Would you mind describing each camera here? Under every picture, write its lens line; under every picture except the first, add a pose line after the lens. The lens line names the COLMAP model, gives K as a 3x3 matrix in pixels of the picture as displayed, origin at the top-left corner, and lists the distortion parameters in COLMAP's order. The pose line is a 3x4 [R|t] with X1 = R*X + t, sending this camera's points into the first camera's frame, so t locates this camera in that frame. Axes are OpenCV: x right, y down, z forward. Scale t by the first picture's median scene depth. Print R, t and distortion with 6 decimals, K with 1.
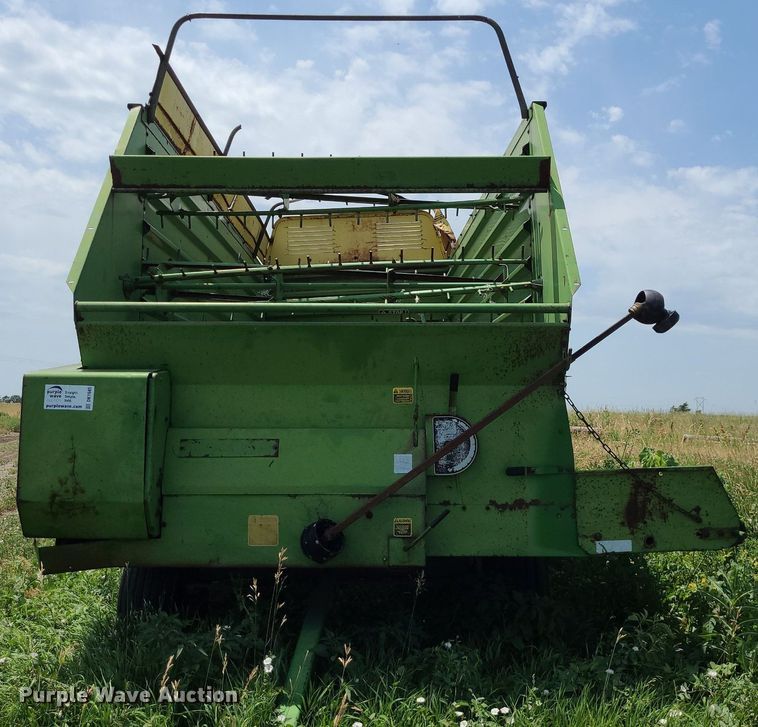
lens RADIAL K [[778.1, 0, 357.3], [0, 778.1, 317.3], [0, 0, 1]] dist [0.039679, -0.001522]
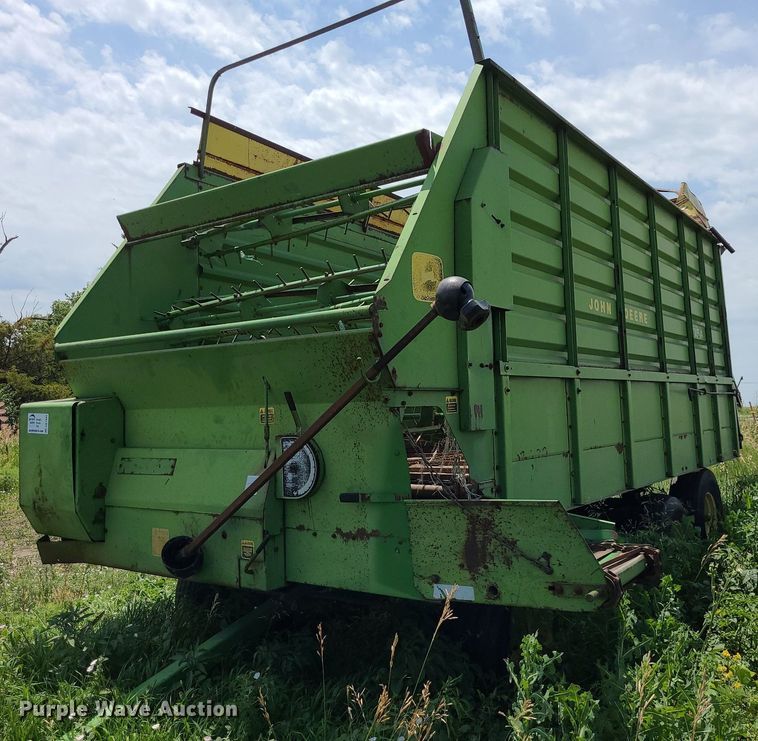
lens RADIAL K [[717.1, 0, 379.0], [0, 717.1, 370.5], [0, 0, 1]] dist [0.050078, 0.000526]
pose [[0.832803, -0.054784, -0.550852, 0.691485], [0.082553, 0.996255, 0.025726, 0.033473], [0.547380, -0.066899, 0.834206, 0.339364]]
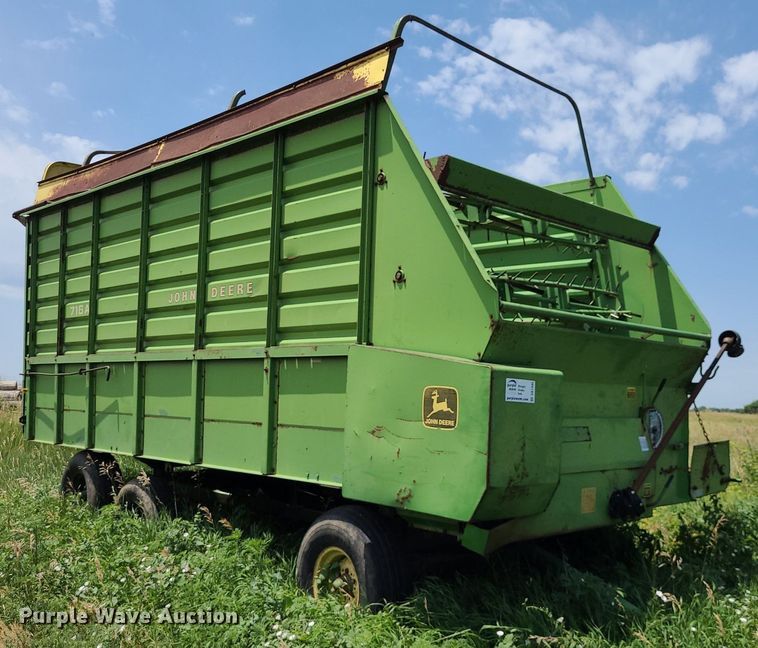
lens RADIAL K [[819.1, 0, 379.0], [0, 819.1, 324.0], [0, 0, 1]] dist [-0.006326, -0.007566]
pose [[0.695773, 0.077321, 0.714088, -1.290962], [-0.108592, 0.994085, -0.001832, 0.032669], [-0.710006, -0.076269, 0.700054, 0.340919]]
